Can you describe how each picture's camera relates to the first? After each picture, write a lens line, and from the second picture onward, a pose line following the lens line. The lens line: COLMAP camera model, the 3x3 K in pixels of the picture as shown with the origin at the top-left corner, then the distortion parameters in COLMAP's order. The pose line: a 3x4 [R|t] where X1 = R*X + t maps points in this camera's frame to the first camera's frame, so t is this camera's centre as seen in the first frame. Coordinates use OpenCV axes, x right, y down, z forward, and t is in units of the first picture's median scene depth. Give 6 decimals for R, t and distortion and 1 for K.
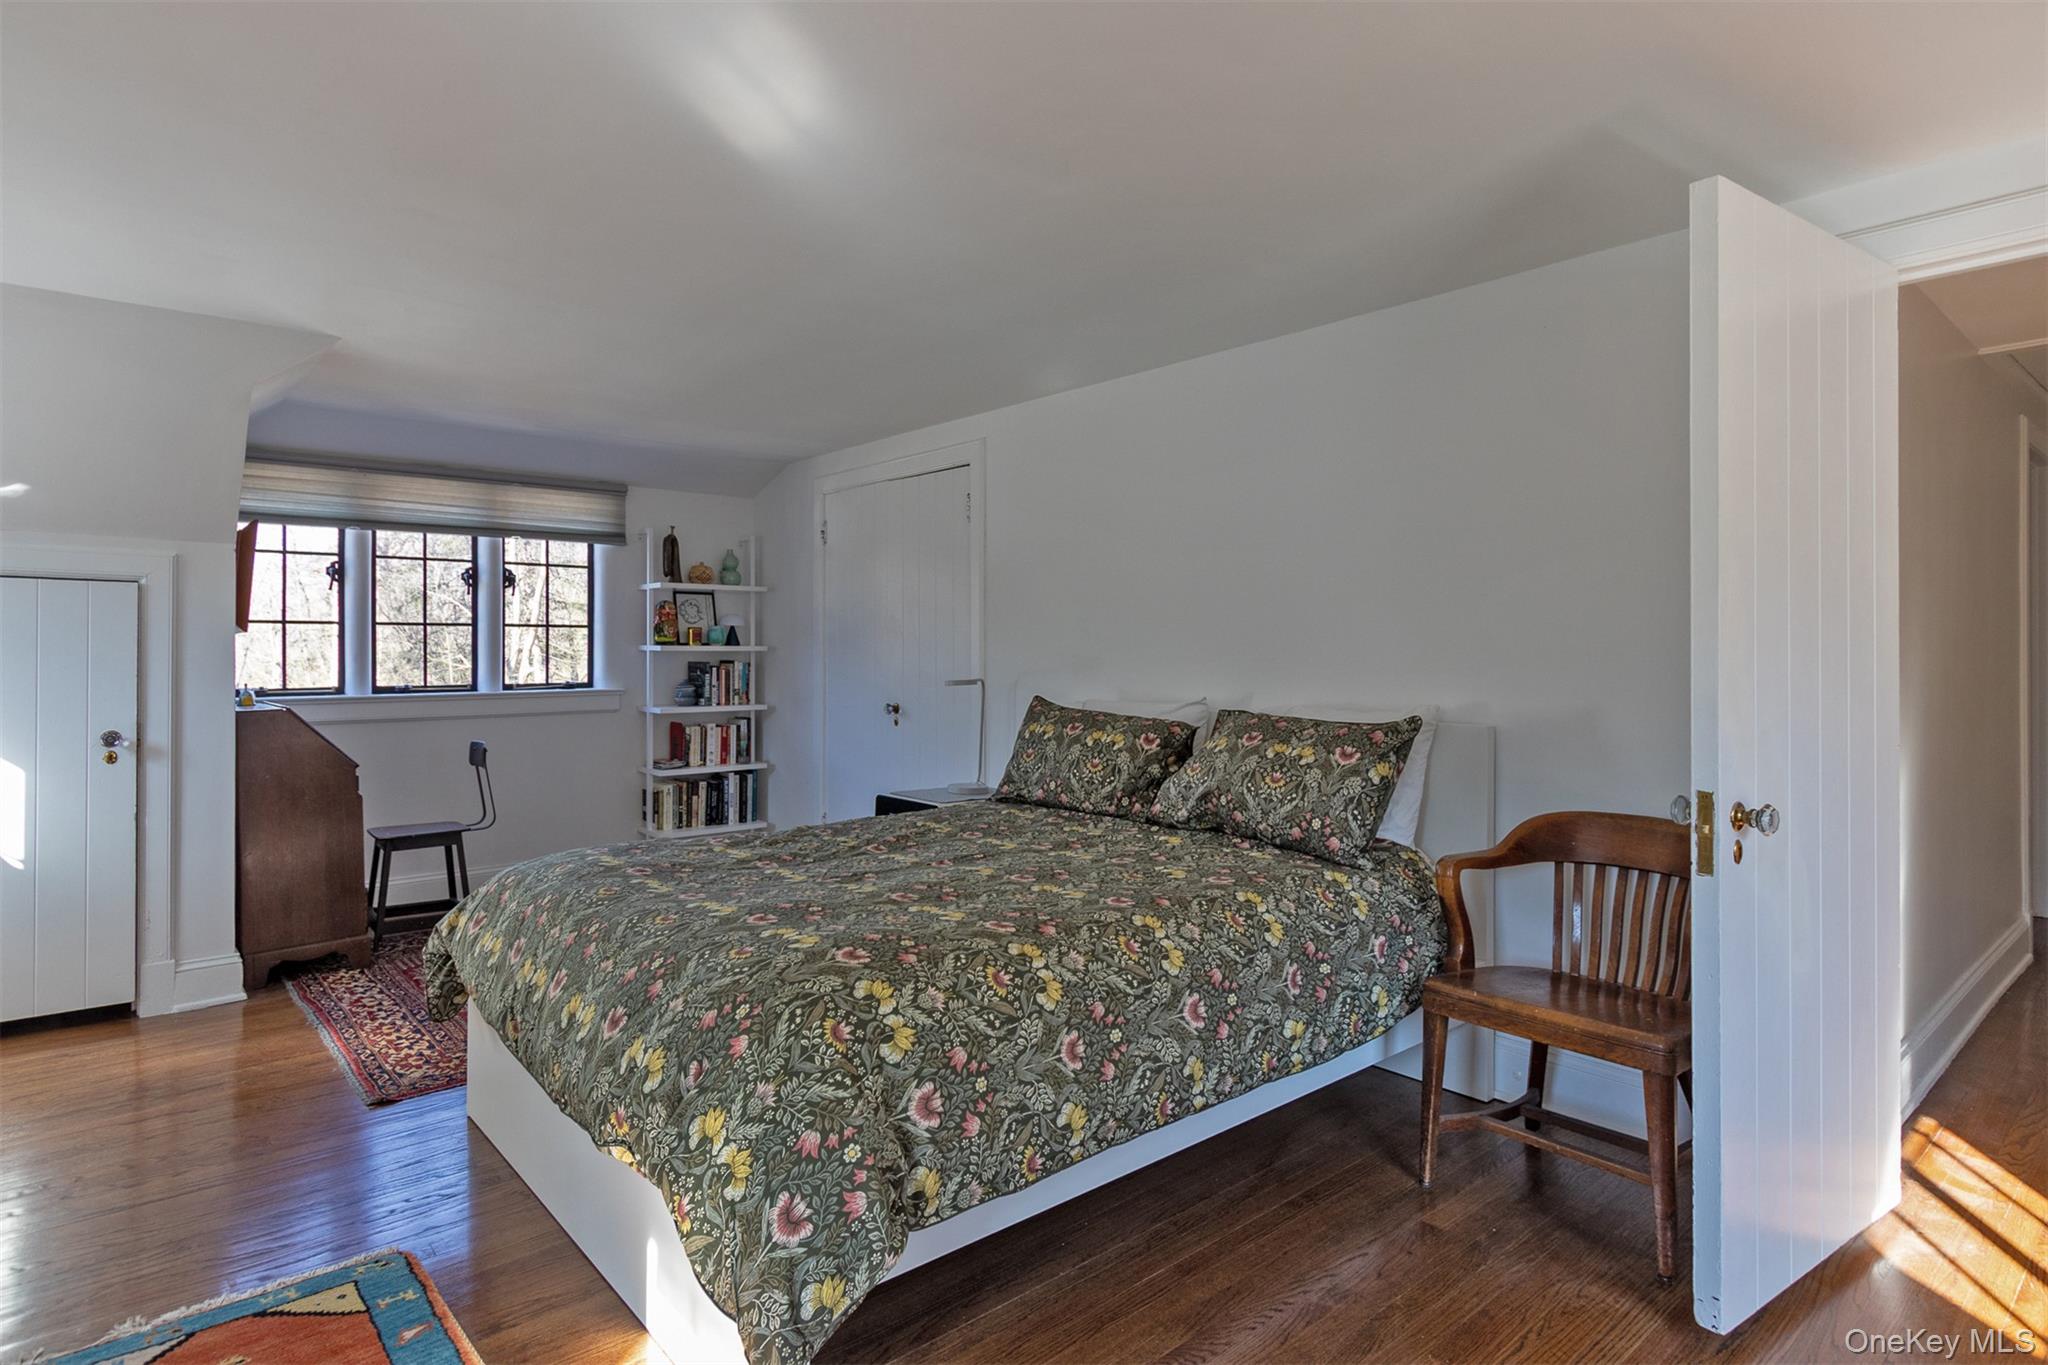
lens RADIAL K [[1087.3, 0, 1026.9], [0, 1087.3, 665.4], [0, 0, 1]] dist [-0.013101, -0.000406]
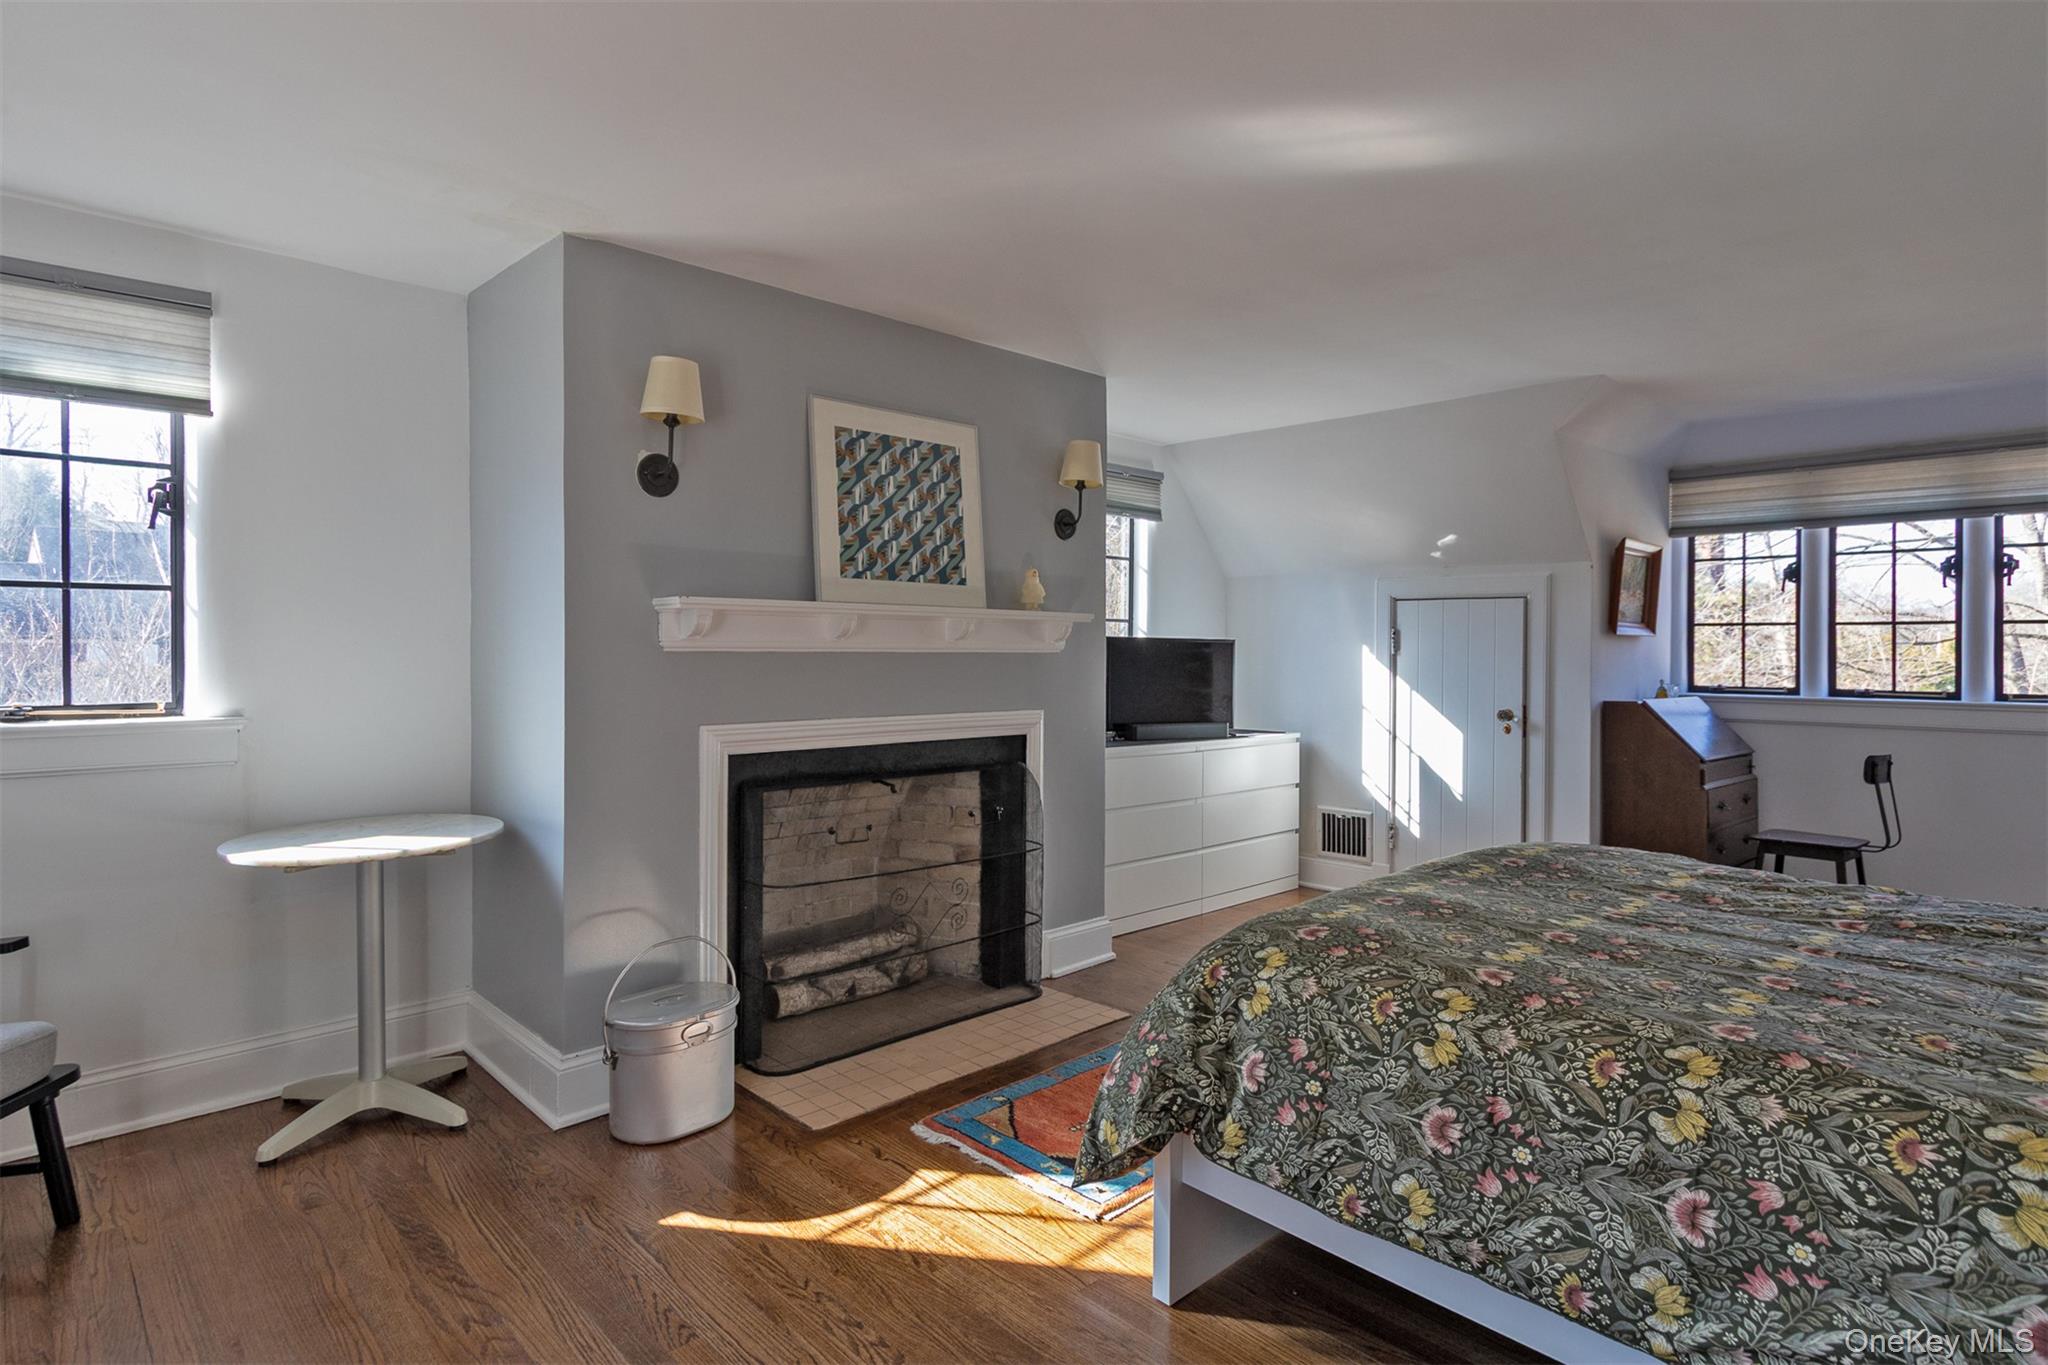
lens RADIAL K [[1087.3, 0, 1026.9], [0, 1087.3, 665.4], [0, 0, 1]] dist [-0.013101, -0.000406]
pose [[0.027060, 0.017917, -0.999473, 0.481839], [-0.019720, 0.999654, 0.017386, -0.005743], [0.999439, 0.019240, 0.027404, 0.363549]]
